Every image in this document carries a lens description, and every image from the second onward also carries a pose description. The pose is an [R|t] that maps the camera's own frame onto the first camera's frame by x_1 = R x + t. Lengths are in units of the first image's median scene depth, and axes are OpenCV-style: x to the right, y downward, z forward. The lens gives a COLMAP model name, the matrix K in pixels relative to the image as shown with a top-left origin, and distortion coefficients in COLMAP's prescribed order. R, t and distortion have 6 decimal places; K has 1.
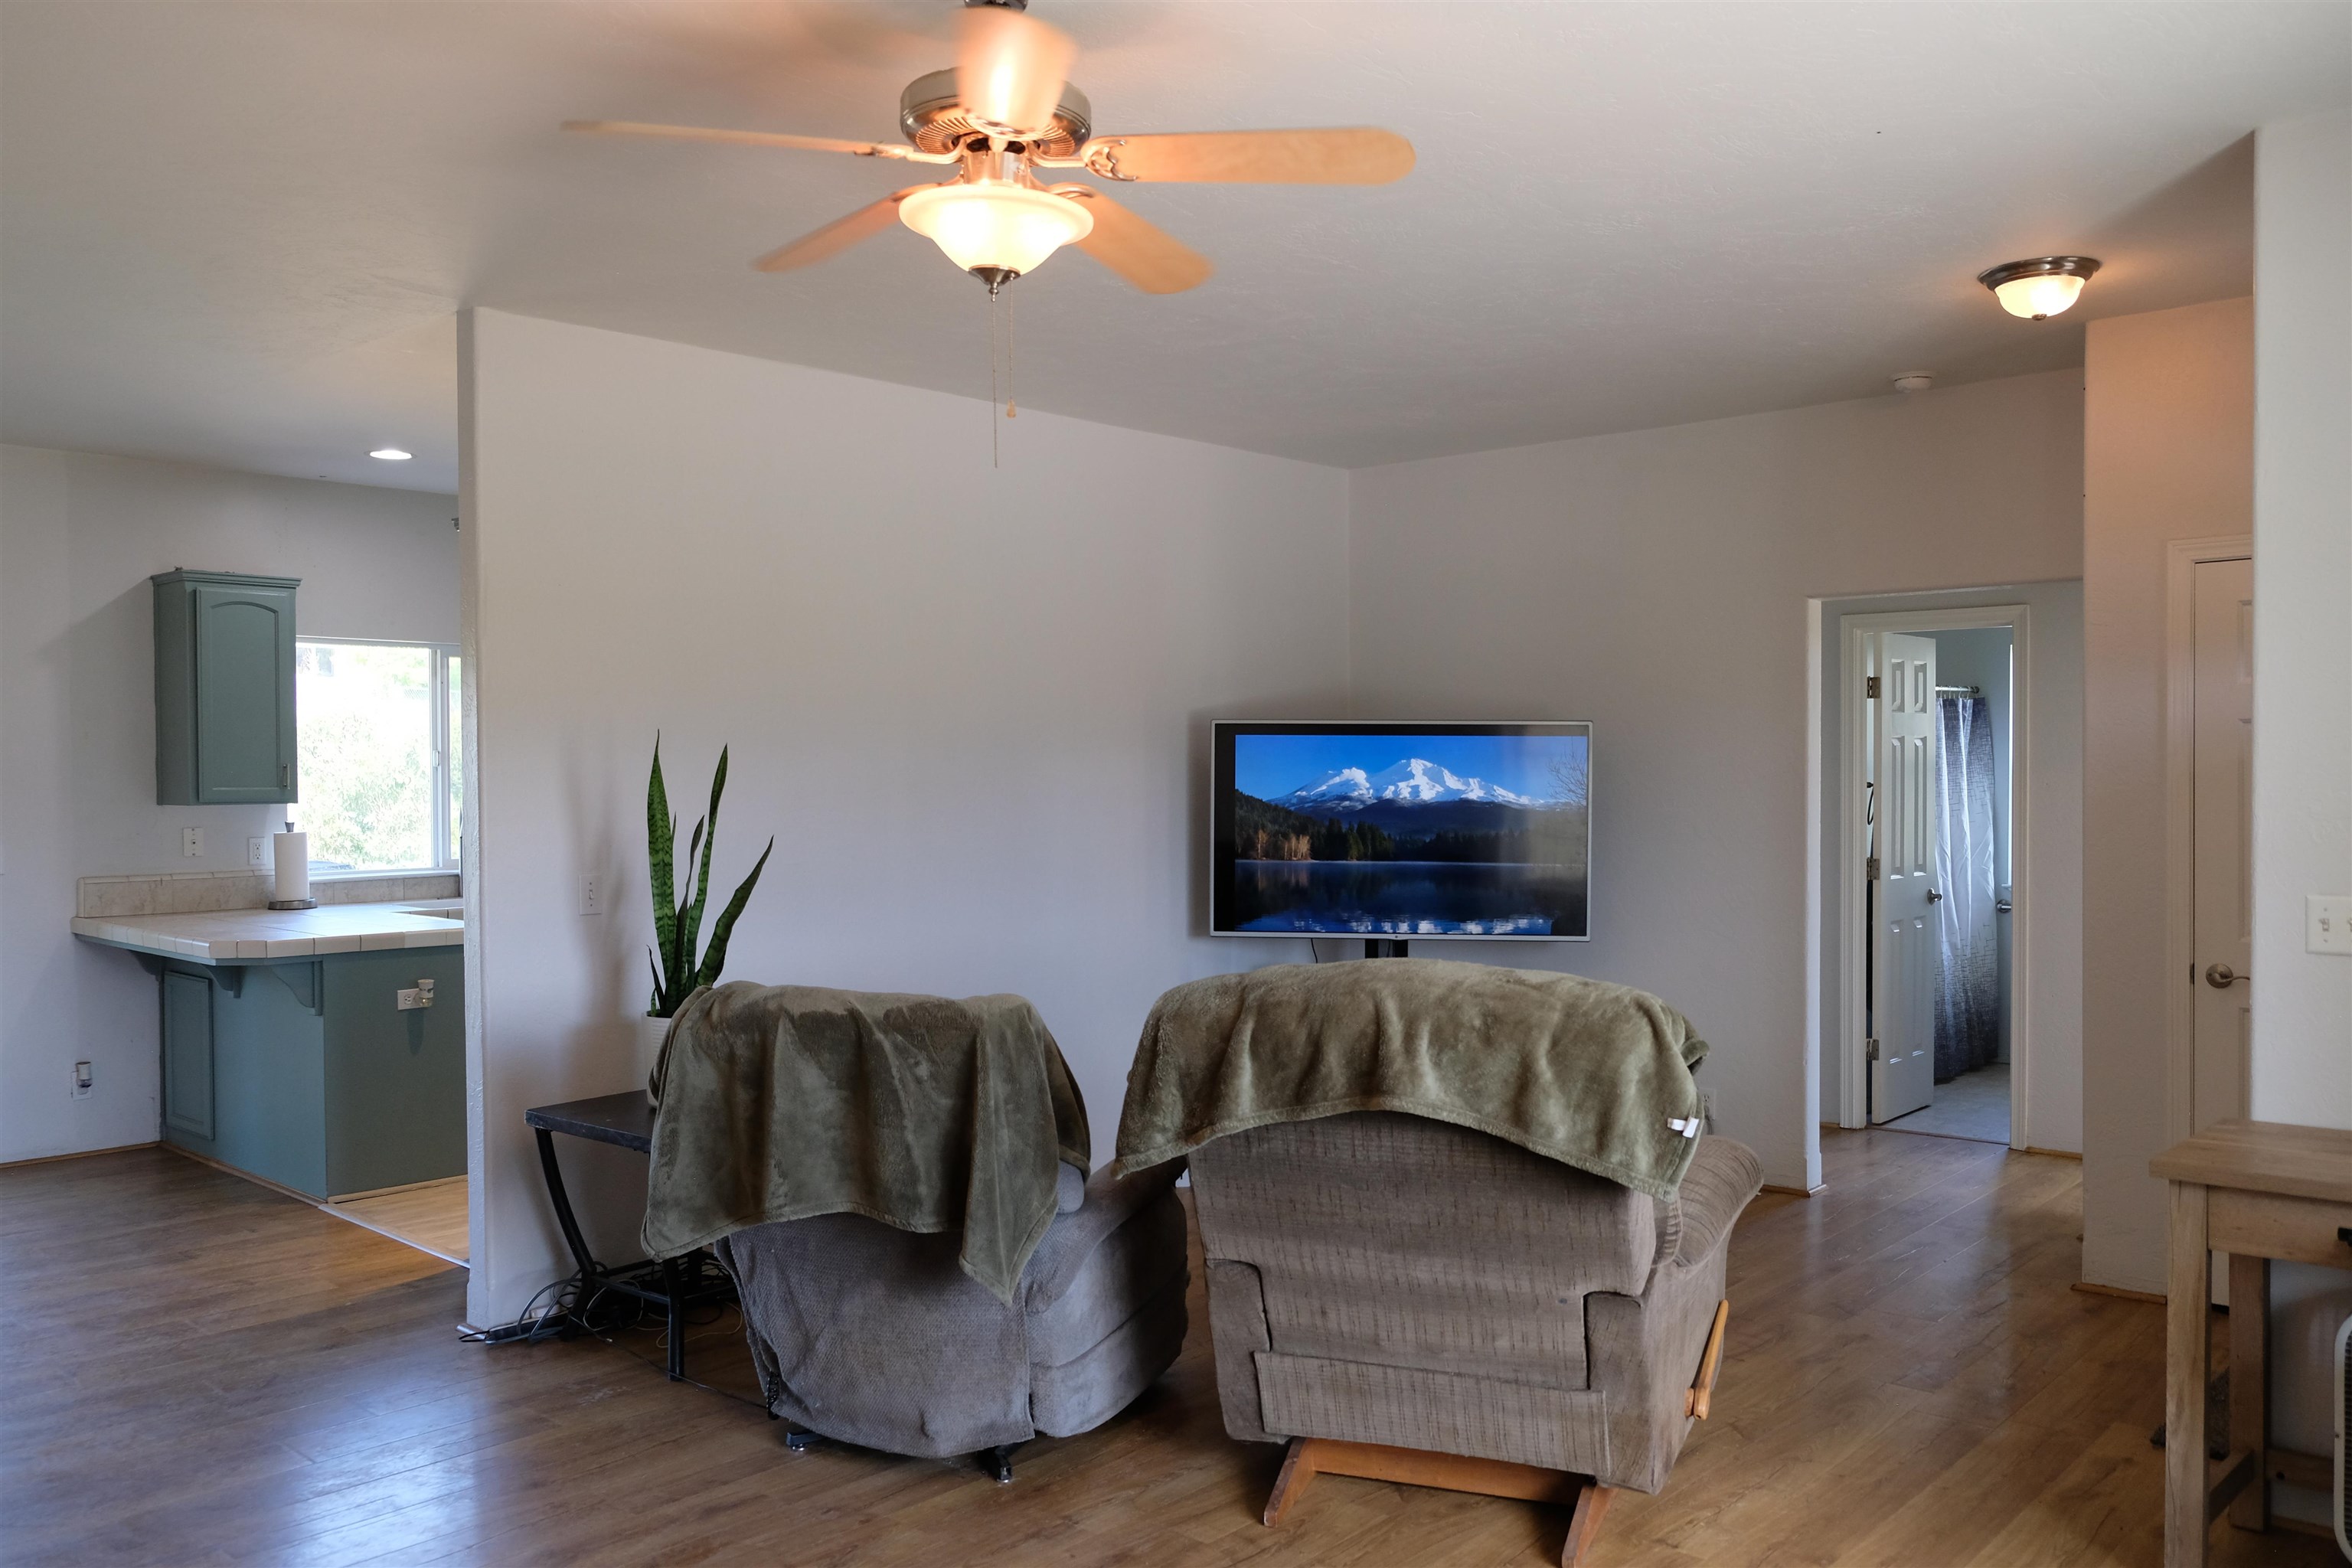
lens RADIAL K [[1824.7, 0, 1171.4], [0, 1824.7, 778.7], [0, 0, 1]] dist [-0.018385, 0.017747]
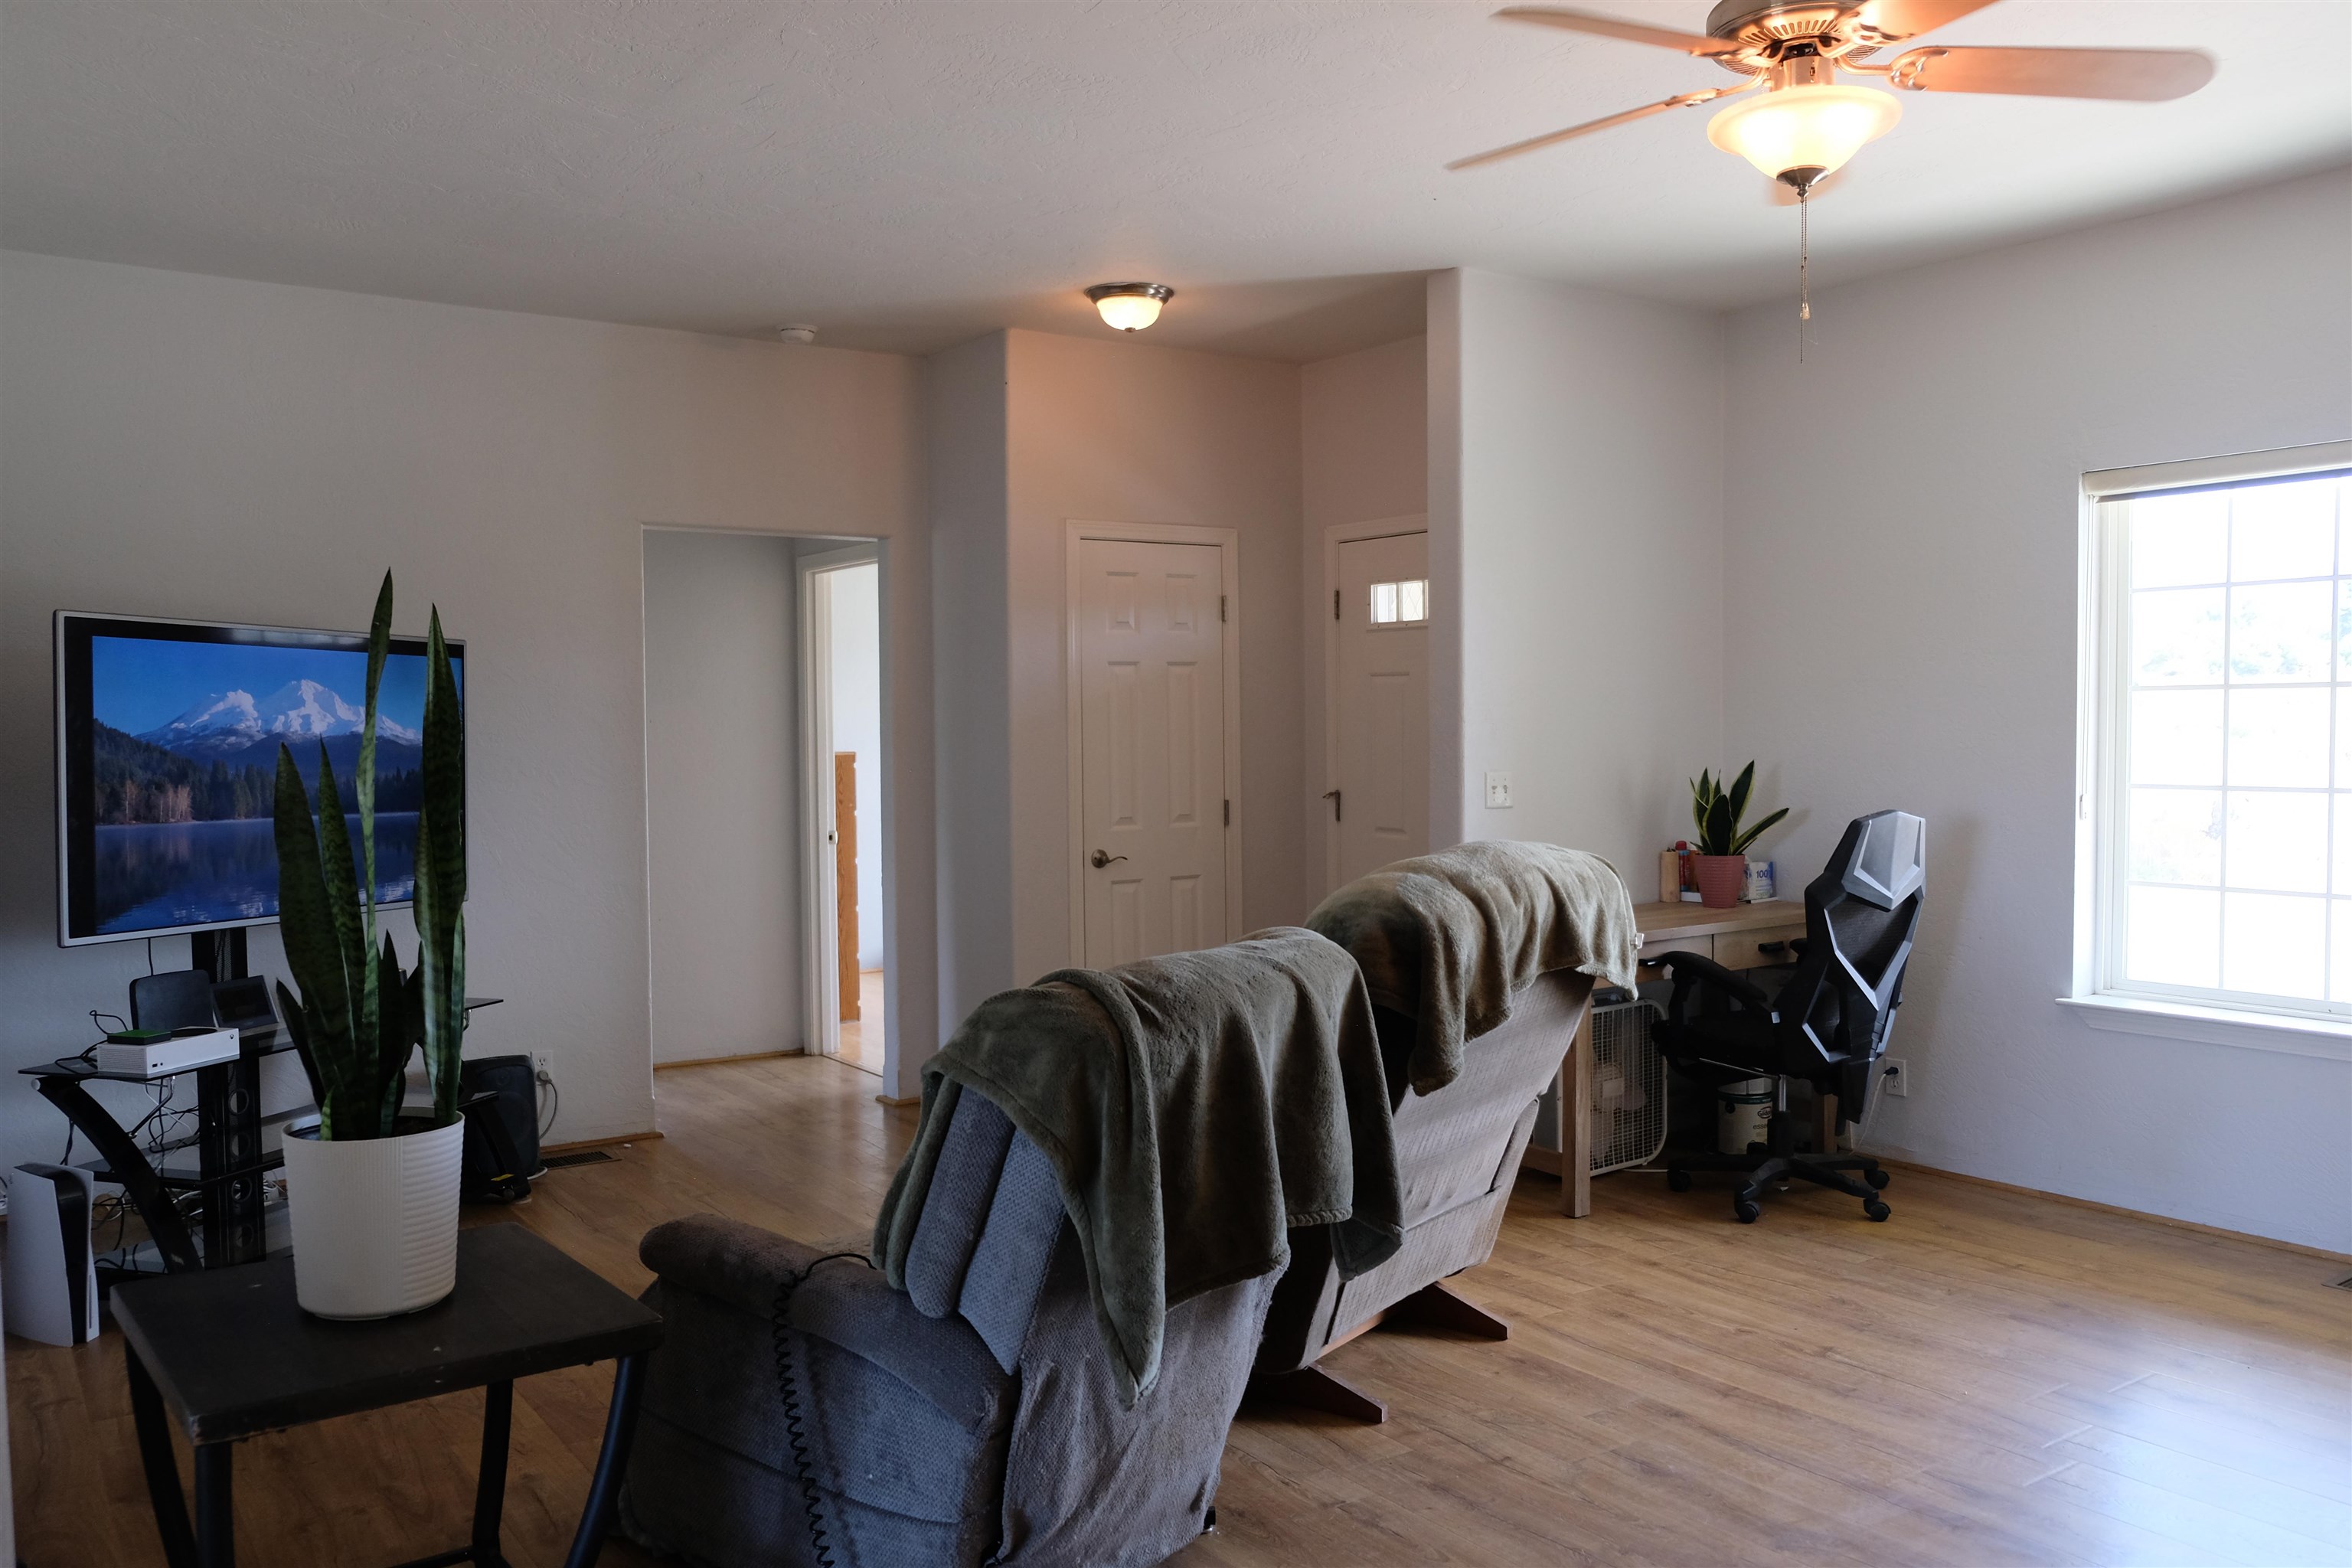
lens RADIAL K [[1824.7, 0, 1172.1], [0, 1824.7, 790.9], [0, 0, 1]] dist [-0.018385, 0.017747]
pose [[0.256510, -0.029638, 0.966087, -0.499460], [0.014315, 0.999537, 0.026864, 0.019774], [-0.966436, 0.006939, 0.256815, 0.459996]]
